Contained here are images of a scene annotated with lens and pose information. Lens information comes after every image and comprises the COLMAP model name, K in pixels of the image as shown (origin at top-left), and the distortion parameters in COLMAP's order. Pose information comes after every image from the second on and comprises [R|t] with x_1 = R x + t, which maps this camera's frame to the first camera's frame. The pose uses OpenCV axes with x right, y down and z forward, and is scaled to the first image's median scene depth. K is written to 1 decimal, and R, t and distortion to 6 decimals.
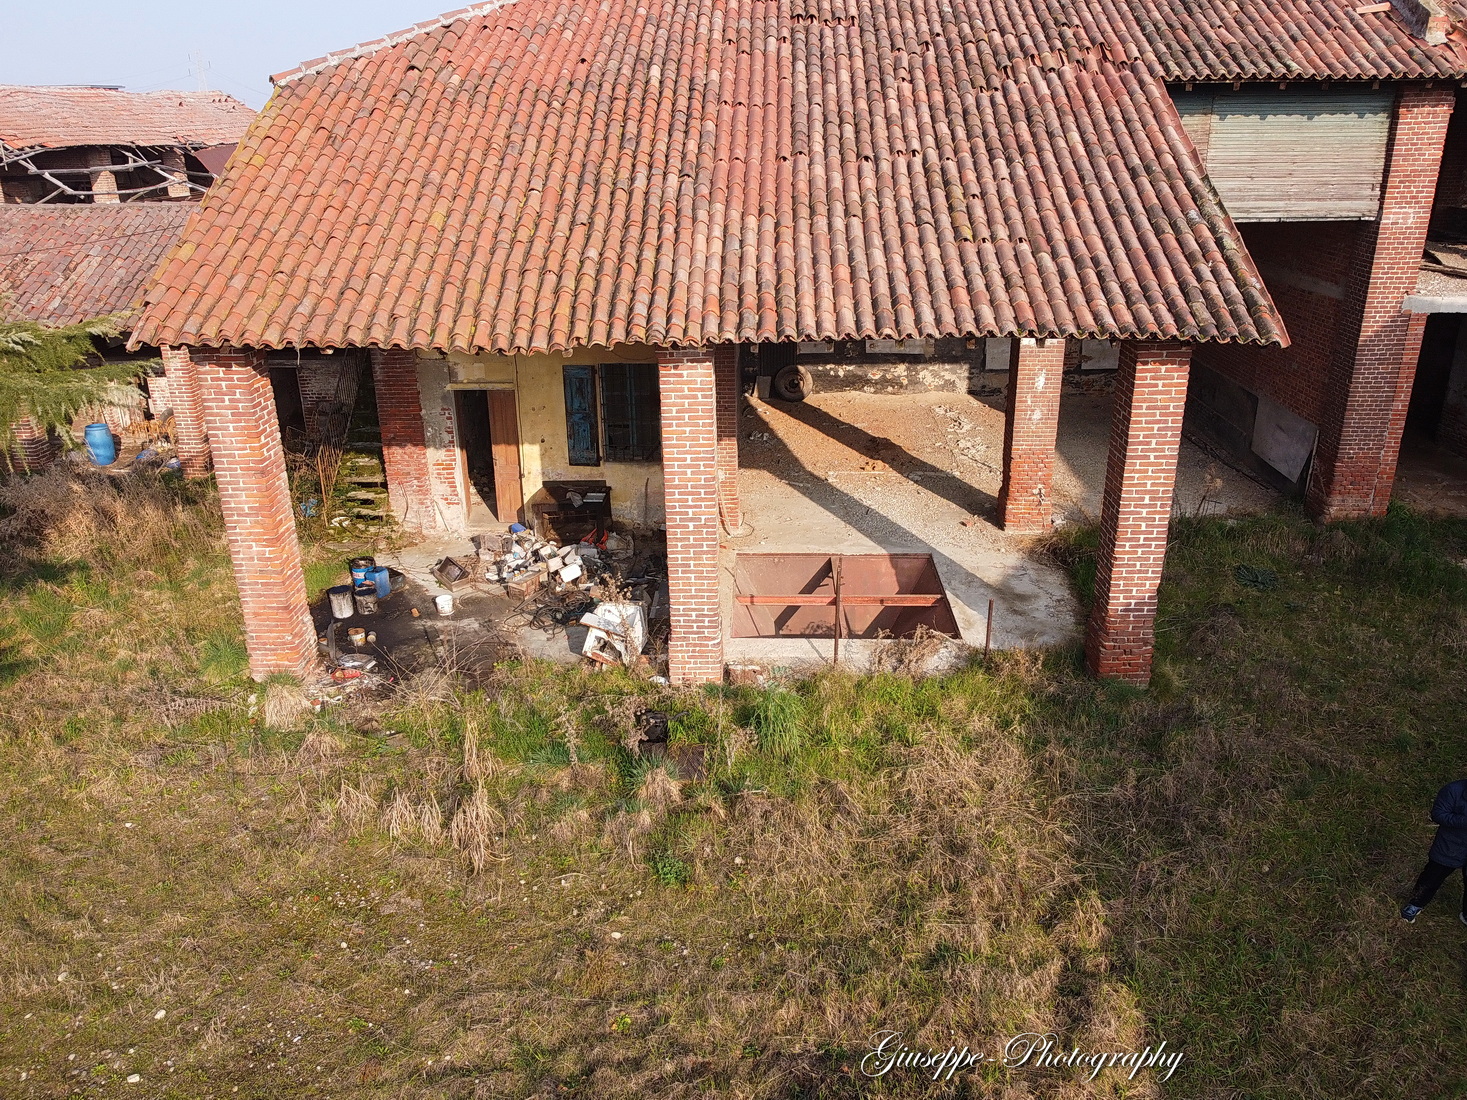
lens RADIAL K [[1090.3, 0, 741.4], [0, 1090.3, 544.6], [0, 0, 1]] dist [0.000167, -0.014330]
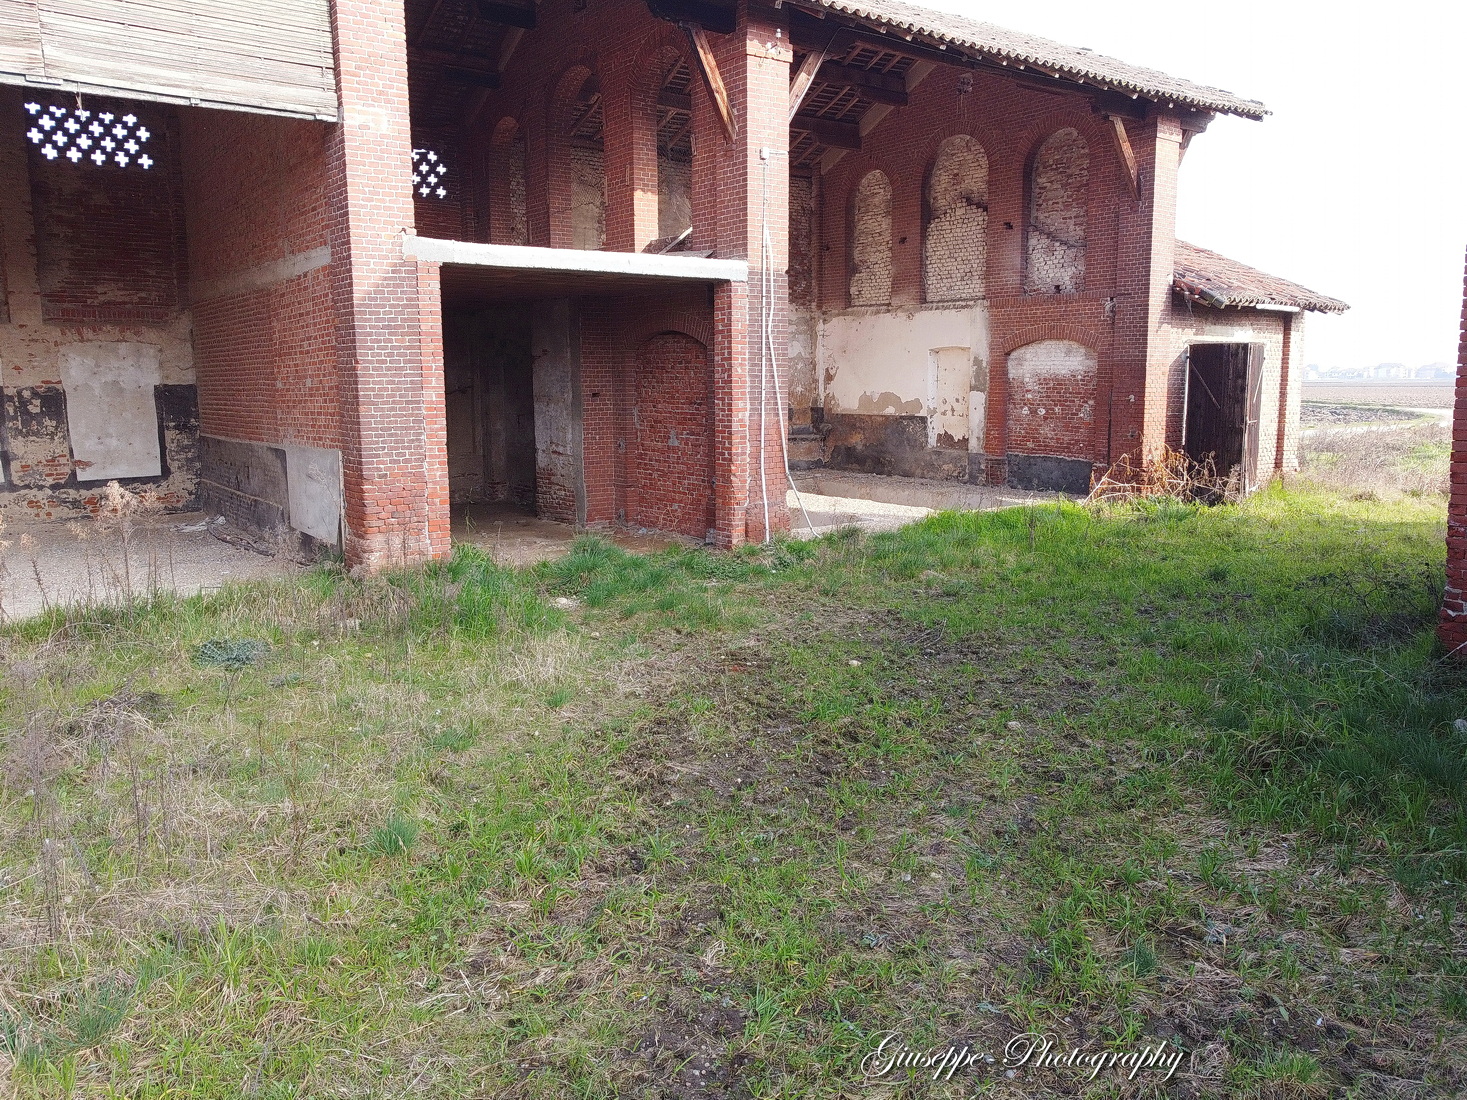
lens RADIAL K [[1090.3, 0, 741.4], [0, 1090.3, 544.6], [0, 0, 1]] dist [0.000167, -0.014330]
pose [[0.776850, -0.077153, 0.624941, 0.300700], [0.223349, 0.961698, -0.158912, 0.115376], [-0.588744, 0.263031, 0.764327, 0.357014]]
